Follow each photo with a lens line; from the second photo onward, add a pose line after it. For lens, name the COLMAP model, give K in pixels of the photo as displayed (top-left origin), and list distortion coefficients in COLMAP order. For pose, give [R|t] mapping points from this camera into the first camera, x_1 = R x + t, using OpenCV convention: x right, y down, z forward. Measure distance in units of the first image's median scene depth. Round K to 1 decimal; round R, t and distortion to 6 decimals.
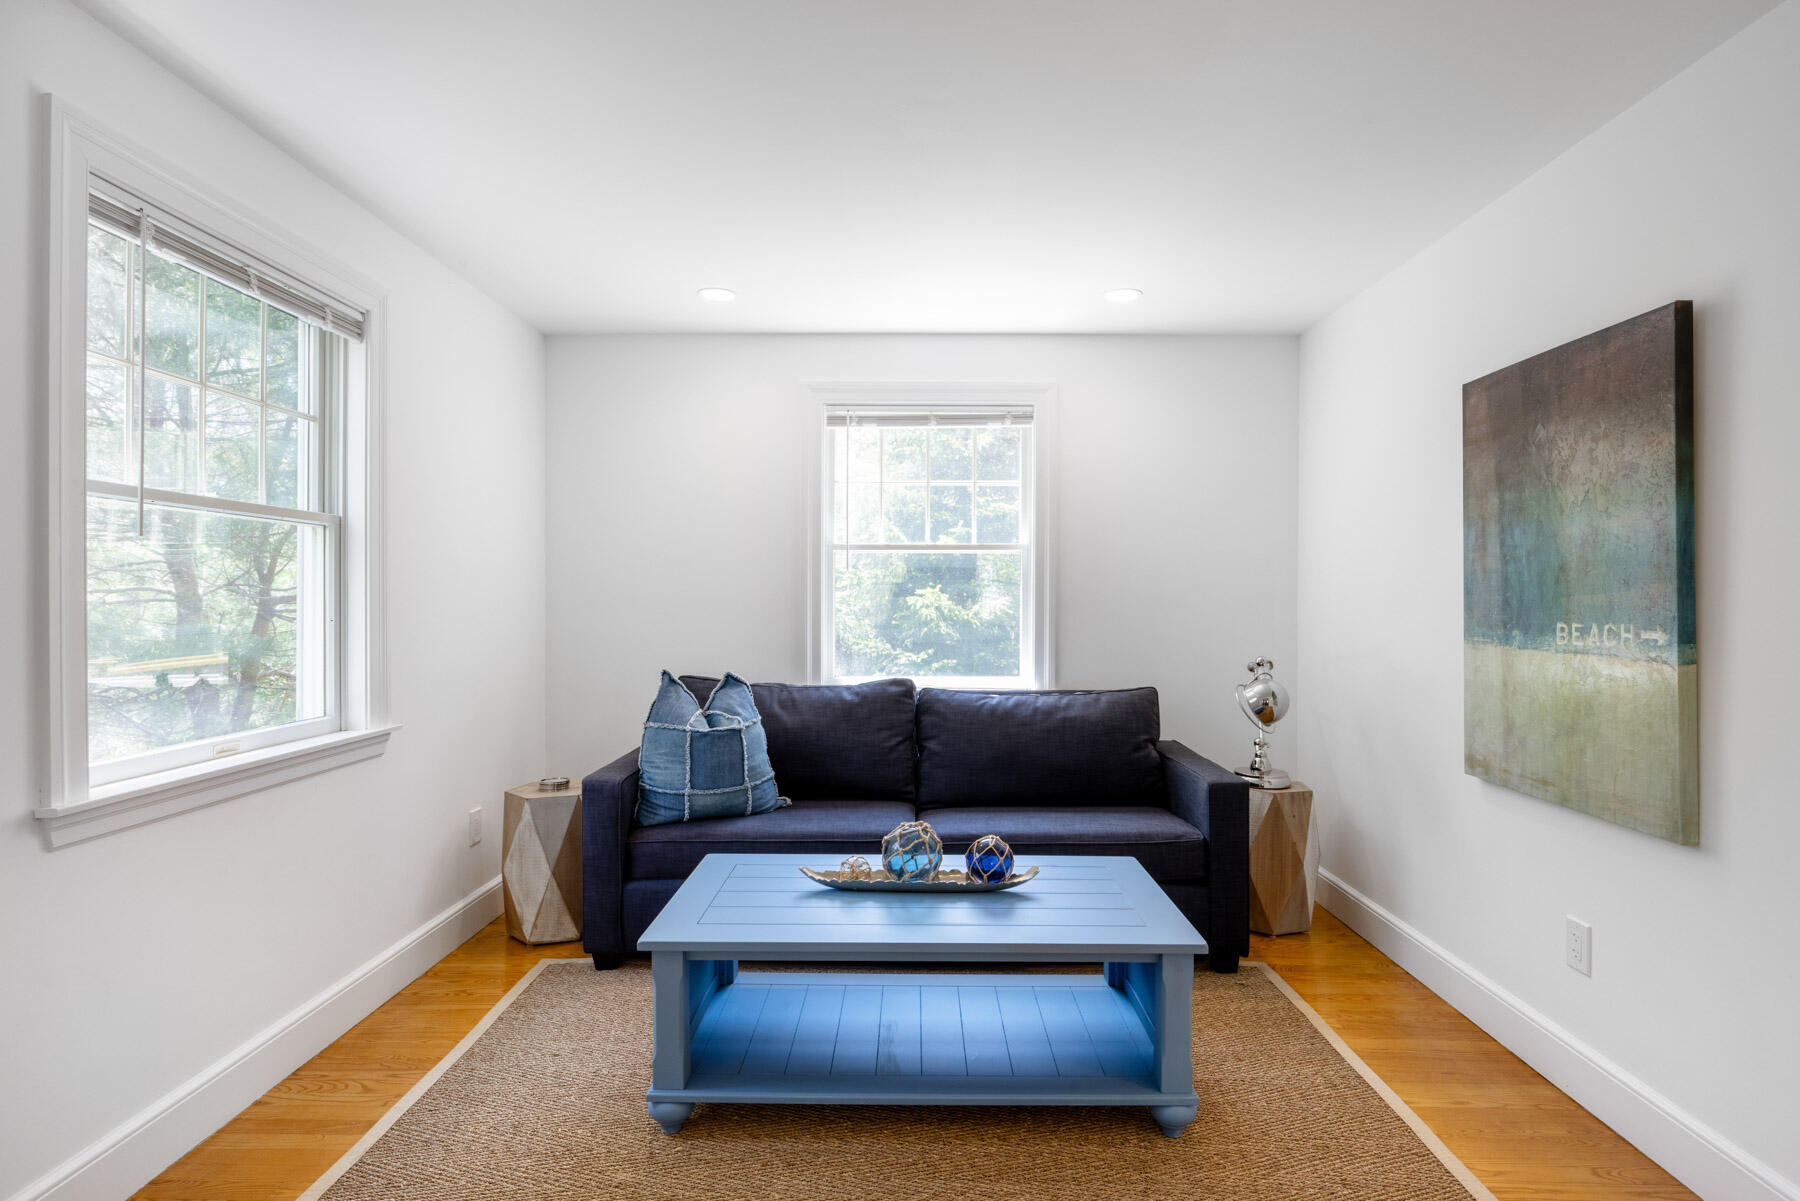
lens RADIAL K [[897.7, 0, 900.0], [0, 897.7, 600.5], [0, 0, 1]] dist [-0.006437, -0.000770]
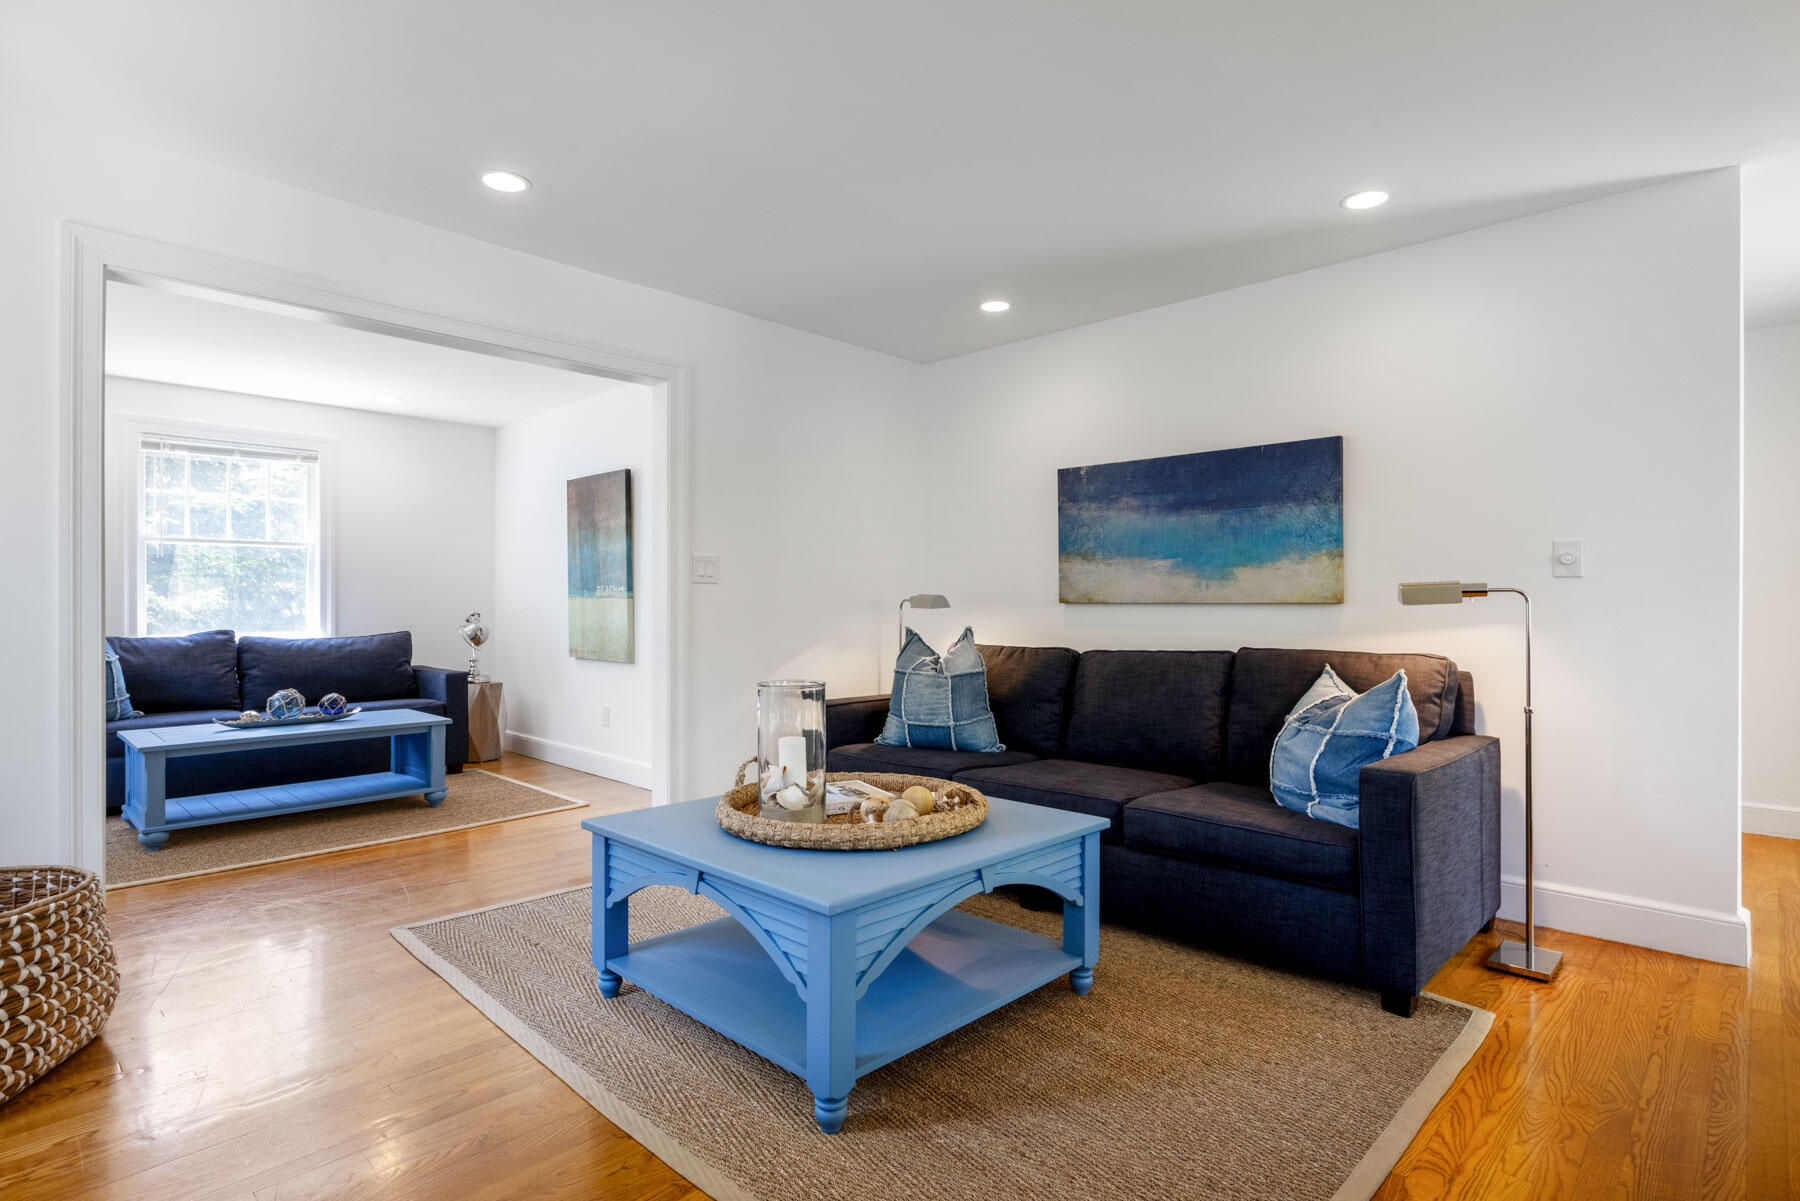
lens RADIAL K [[897.7, 0, 900.0], [0, 897.7, 600.5], [0, 0, 1]] dist [-0.006437, -0.000770]
pose [[0.674479, -0.002647, 0.738290, -0.357821], [0.006761, 0.999974, -0.002592, 0.052260], [-0.738263, 0.006740, 0.674479, -0.869409]]
